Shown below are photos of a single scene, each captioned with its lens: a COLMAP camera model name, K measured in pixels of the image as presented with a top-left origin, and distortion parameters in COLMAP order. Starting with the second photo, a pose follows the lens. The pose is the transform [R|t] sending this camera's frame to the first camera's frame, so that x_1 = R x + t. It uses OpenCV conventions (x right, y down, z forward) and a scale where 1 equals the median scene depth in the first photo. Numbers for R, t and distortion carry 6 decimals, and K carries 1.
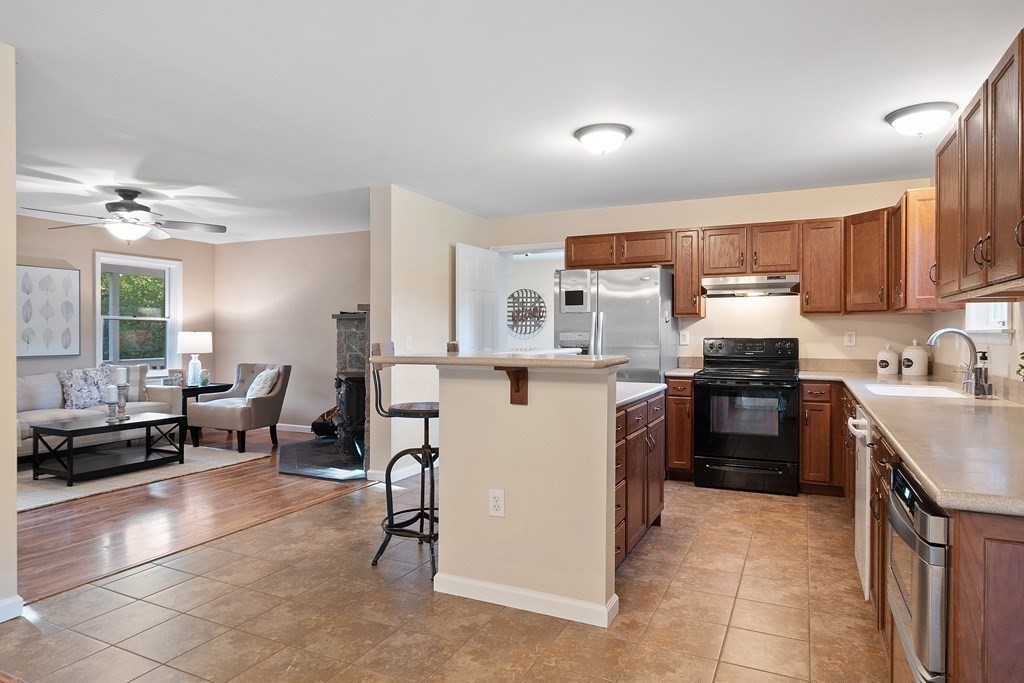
lens RADIAL K [[612.6, 0, 512.0], [0, 612.6, 341.5], [0, 0, 1]] dist [-0.000204, 0.000135]
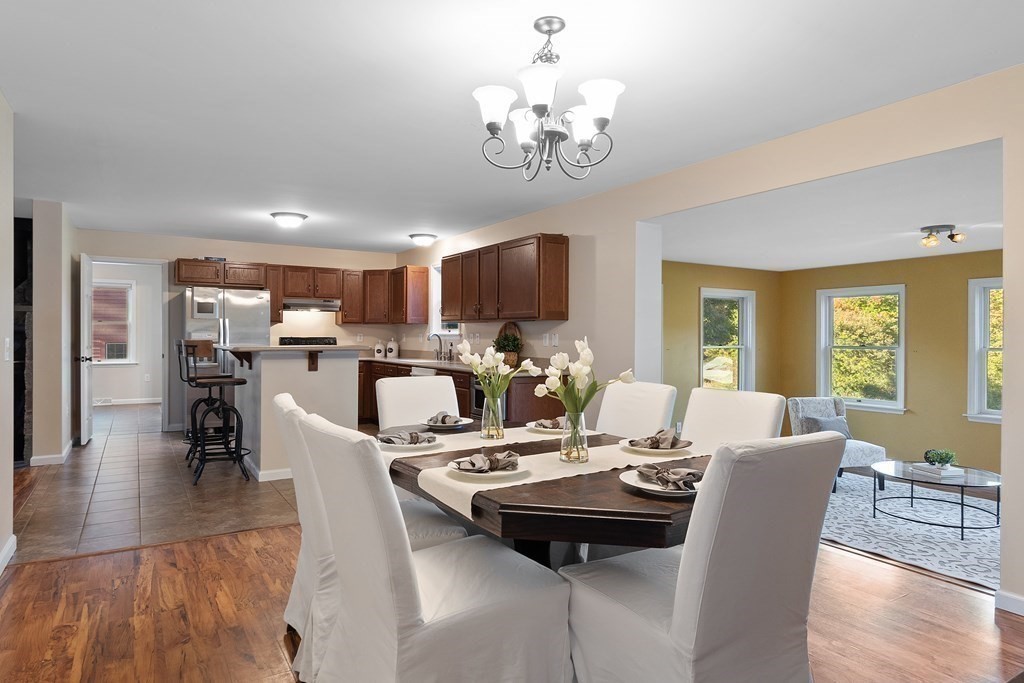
lens RADIAL K [[612.6, 0, 512.0], [0, 612.6, 341.5], [0, 0, 1]] dist [-0.000204, 0.000135]
pose [[0.540083, -0.005339, 0.841595, -0.757454], [0.004977, 0.999983, 0.003150, 0.003548], [-0.841597, 0.002487, 0.540100, -0.349619]]
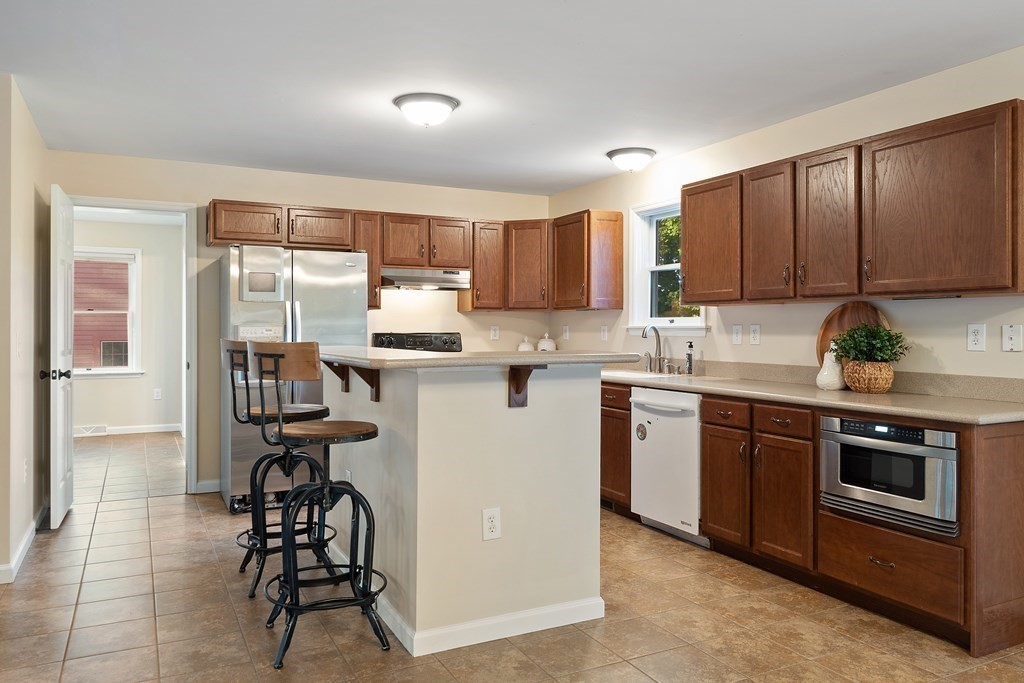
lens RADIAL K [[734.8, 0, 511.3], [0, 734.8, 328.9], [0, 0, 1]] dist [0.004350, 0.002053]
pose [[0.605161, -0.000206, 0.796103, -0.501598], [0.009059, 0.999937, -0.006627, -0.003204], [-0.796051, 0.011223, 0.605125, 0.205873]]
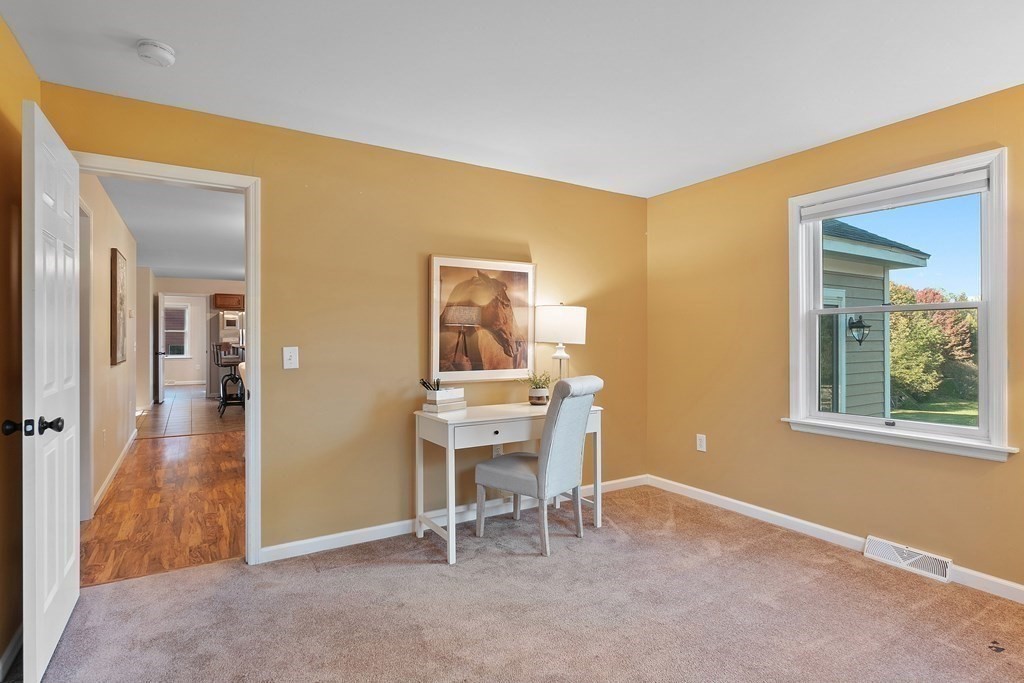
lens RADIAL K [[547.4, 0, 513.2], [0, 547.4, 337.8], [0, 0, 1]] dist [-0.000078, -0.000651]
pose [[0.555626, -0.000378, 0.831432, -1.138153], [0.009070, 0.999943, -0.005607, 0.006749], [-0.831383, 0.010657, 0.555597, -1.144911]]
